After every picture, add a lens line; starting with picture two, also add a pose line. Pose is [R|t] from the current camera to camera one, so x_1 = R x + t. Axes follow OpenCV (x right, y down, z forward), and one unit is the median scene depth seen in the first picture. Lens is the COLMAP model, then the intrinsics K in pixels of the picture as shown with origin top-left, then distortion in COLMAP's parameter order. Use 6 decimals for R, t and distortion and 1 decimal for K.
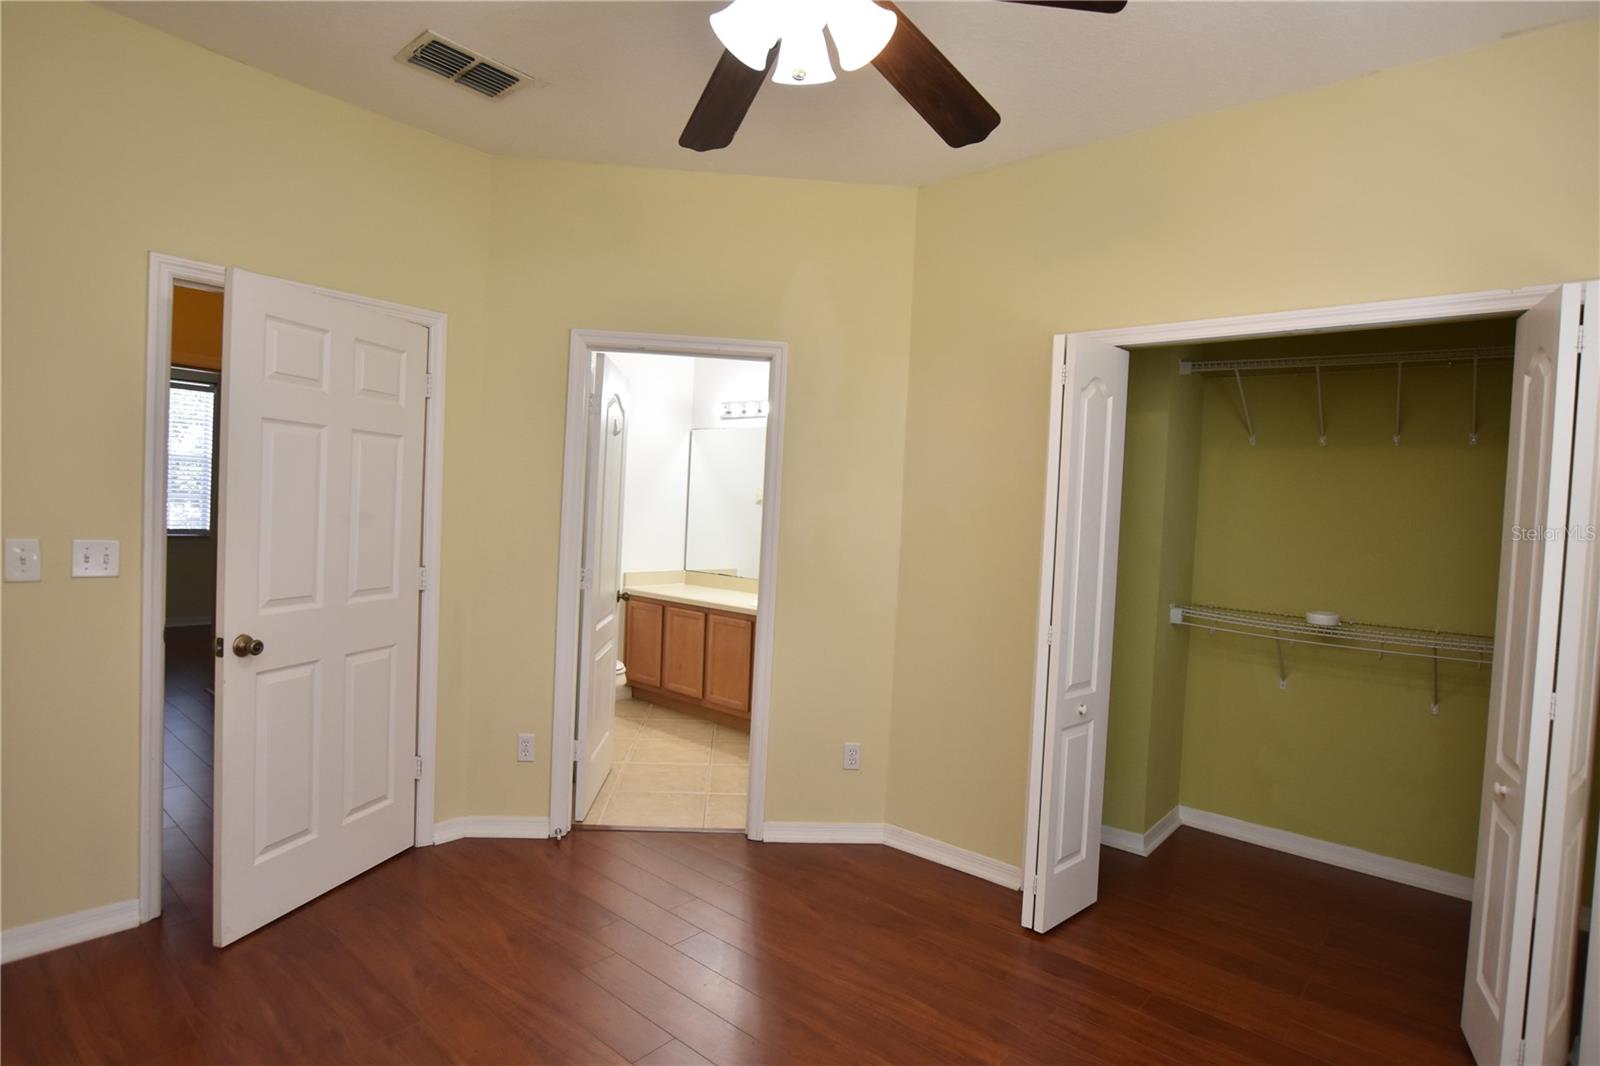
lens RADIAL K [[816.8, 0, 800.0], [0, 816.8, 533.0], [0, 0, 1]] dist [-0.026146, 0.004779]
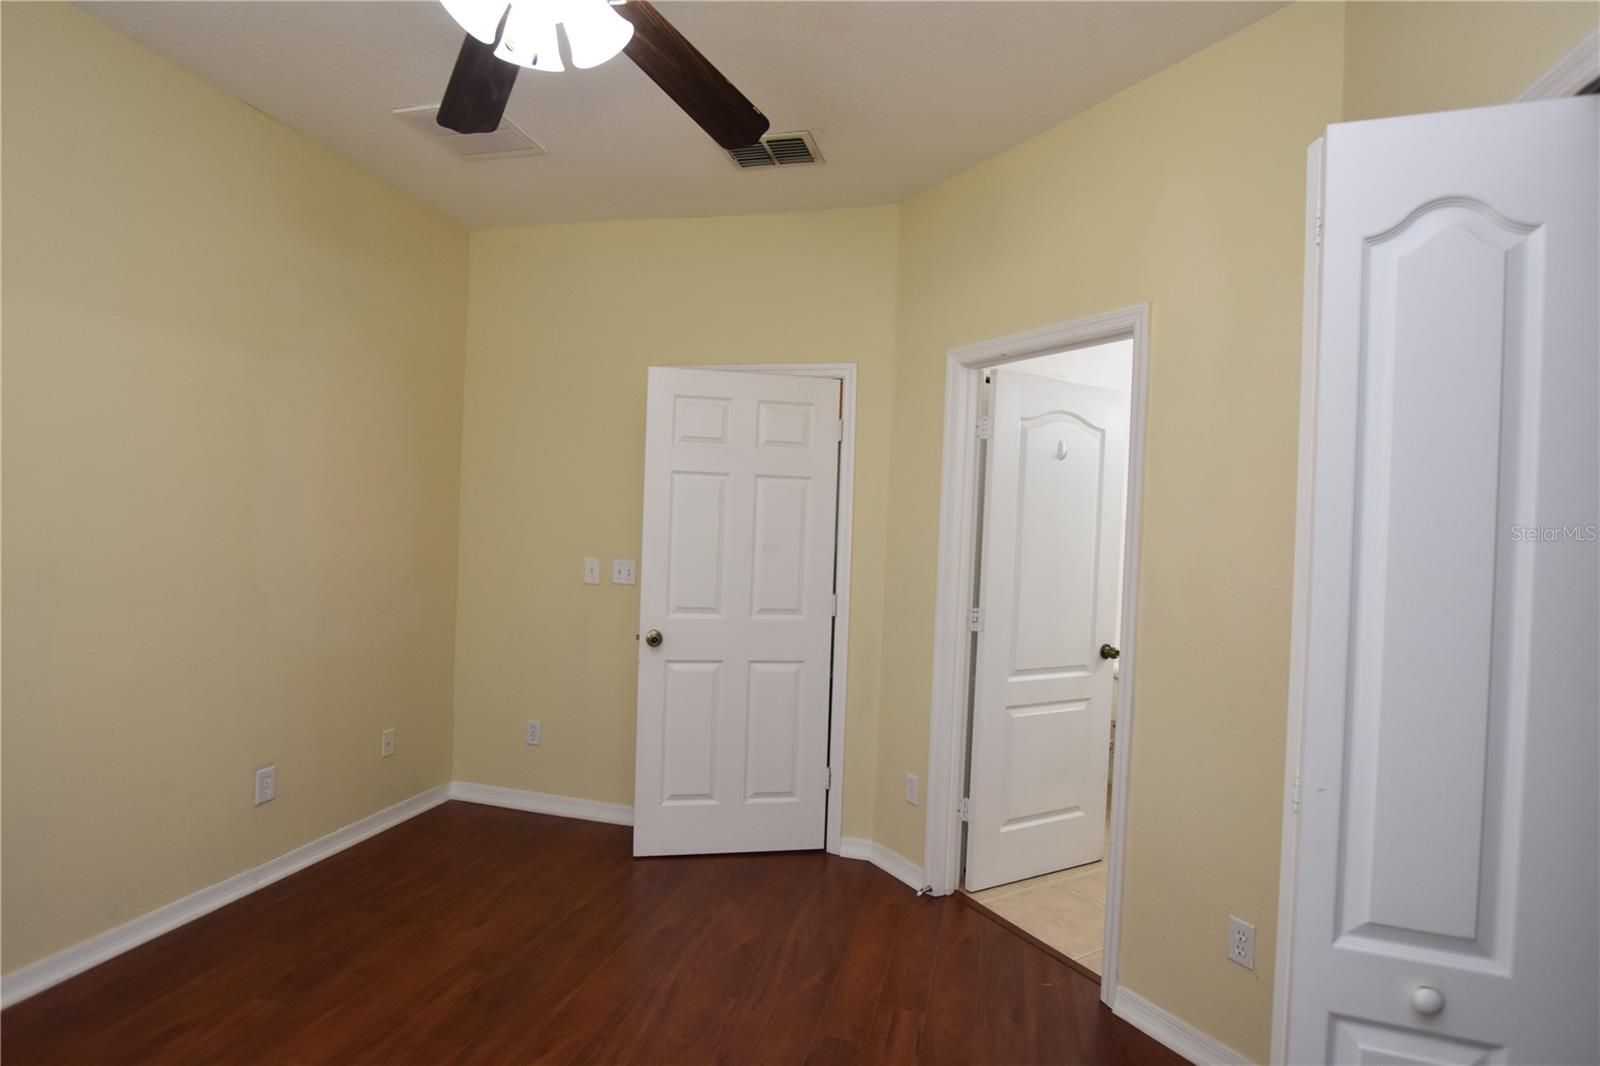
lens RADIAL K [[816.8, 0, 800.0], [0, 816.8, 533.0], [0, 0, 1]] dist [-0.026146, 0.004779]
pose [[0.444422, -0.021595, -0.895557, 0.563576], [-0.041323, 0.998151, -0.044576, 0.010899], [0.894864, 0.056818, 0.442708, 0.513665]]
